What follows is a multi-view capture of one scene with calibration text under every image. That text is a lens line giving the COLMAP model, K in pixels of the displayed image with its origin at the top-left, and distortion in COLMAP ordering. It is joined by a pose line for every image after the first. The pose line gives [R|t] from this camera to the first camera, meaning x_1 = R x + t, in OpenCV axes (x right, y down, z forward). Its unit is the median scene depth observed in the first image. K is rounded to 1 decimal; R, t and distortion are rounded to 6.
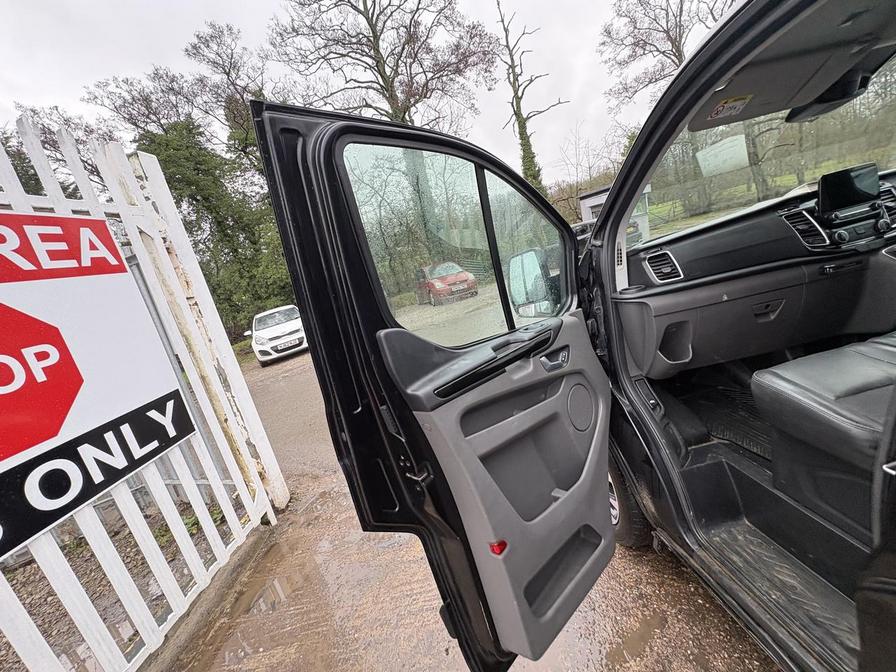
lens RADIAL K [[356.0, 0, 445.3], [0, 356.0, 336.4], [0, 0, 1]] dist [-0.000107, 0.000405]
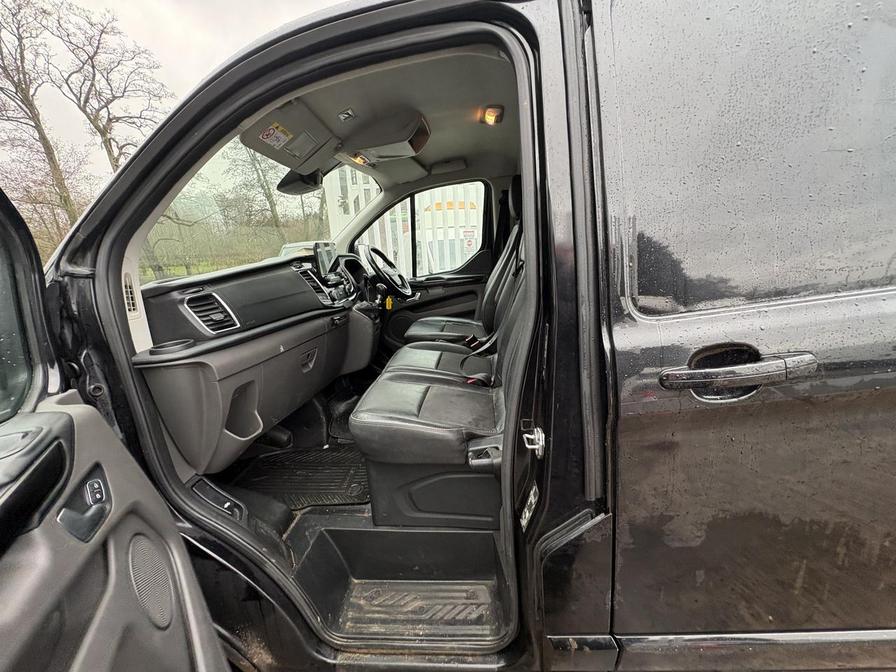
lens RADIAL K [[356.0, 0, 445.3], [0, 356.0, 336.4], [0, 0, 1]] dist [-0.000107, 0.000405]
pose [[0.174144, -0.006994, 0.984695, -0.021695], [0.234641, 0.971466, -0.034596, -0.011207], [-0.956356, 0.237075, 0.170816, 0.428906]]
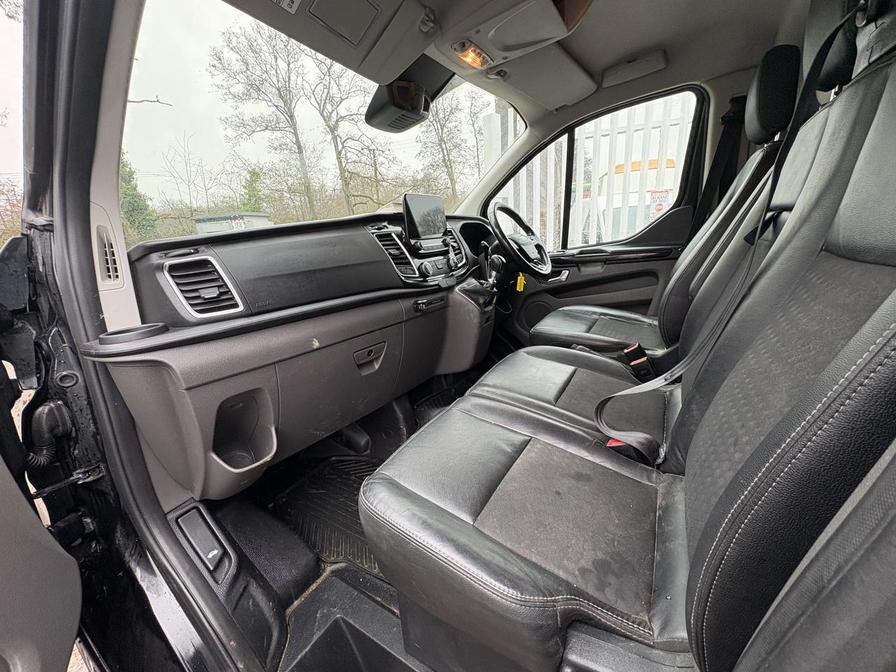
lens RADIAL K [[347.8, 0, 451.3], [0, 347.8, 336.6], [0, 0, 1]] dist [-0.002026, -0.000125]
pose [[0.580080, -0.027106, 0.814109, 0.413282], [0.108238, 0.993148, -0.044056, -0.065647], [-0.807336, 0.113674, 0.579039, 0.440139]]
